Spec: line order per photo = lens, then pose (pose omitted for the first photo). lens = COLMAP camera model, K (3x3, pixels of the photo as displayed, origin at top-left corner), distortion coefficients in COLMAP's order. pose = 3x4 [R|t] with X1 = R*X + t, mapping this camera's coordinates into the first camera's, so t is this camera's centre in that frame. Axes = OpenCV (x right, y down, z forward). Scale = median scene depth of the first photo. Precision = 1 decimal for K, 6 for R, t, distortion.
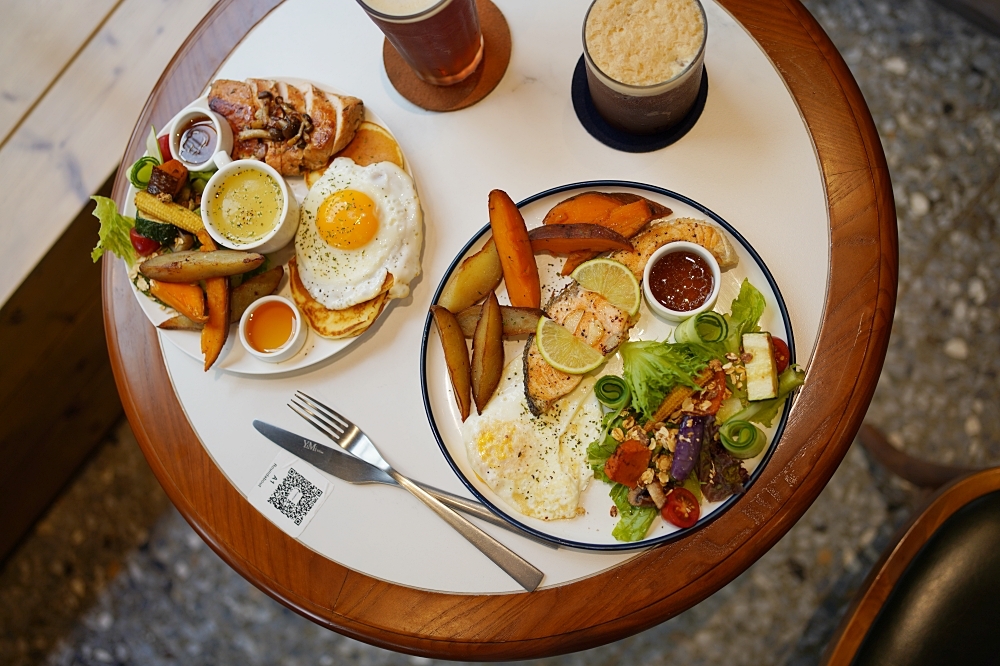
lens RADIAL K [[1019.3, 0, 503.7], [0, 1019.3, 332.8], [0, 0, 1]] dist [0.003368, 0.000000]
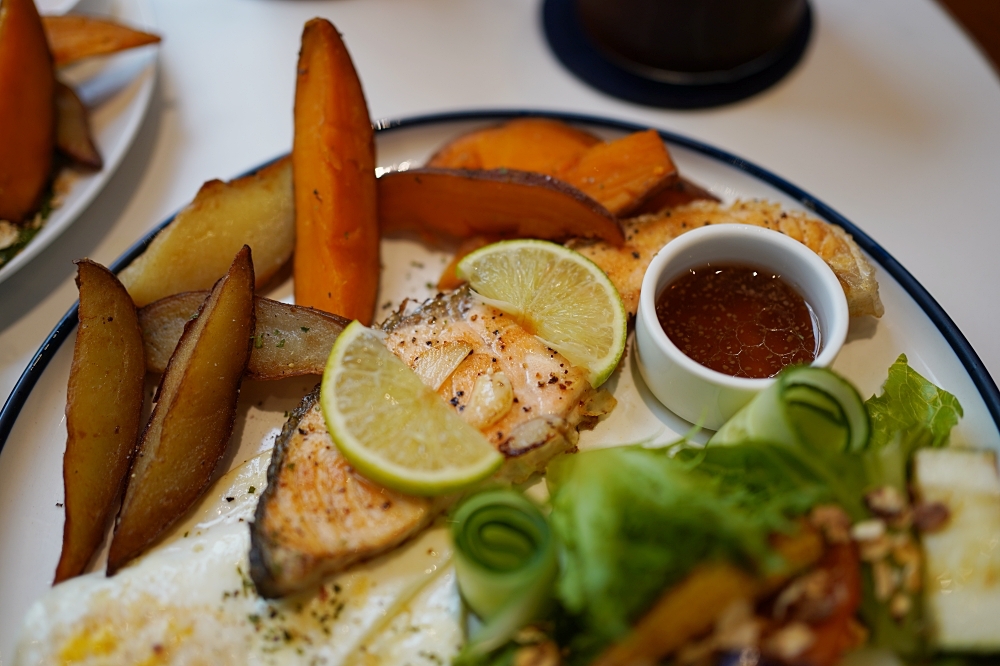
lens RADIAL K [[1019.3, 0, 491.6], [0, 1019.3, 333.4], [0, 0, 1]] dist [0.003368, 0.000000]
pose [[0.978813, 0.203822, -0.019541, 0.092320], [-0.192011, 0.880552, -0.433313, 0.134151], [-0.071112, 0.427885, 0.901031, 0.662044]]
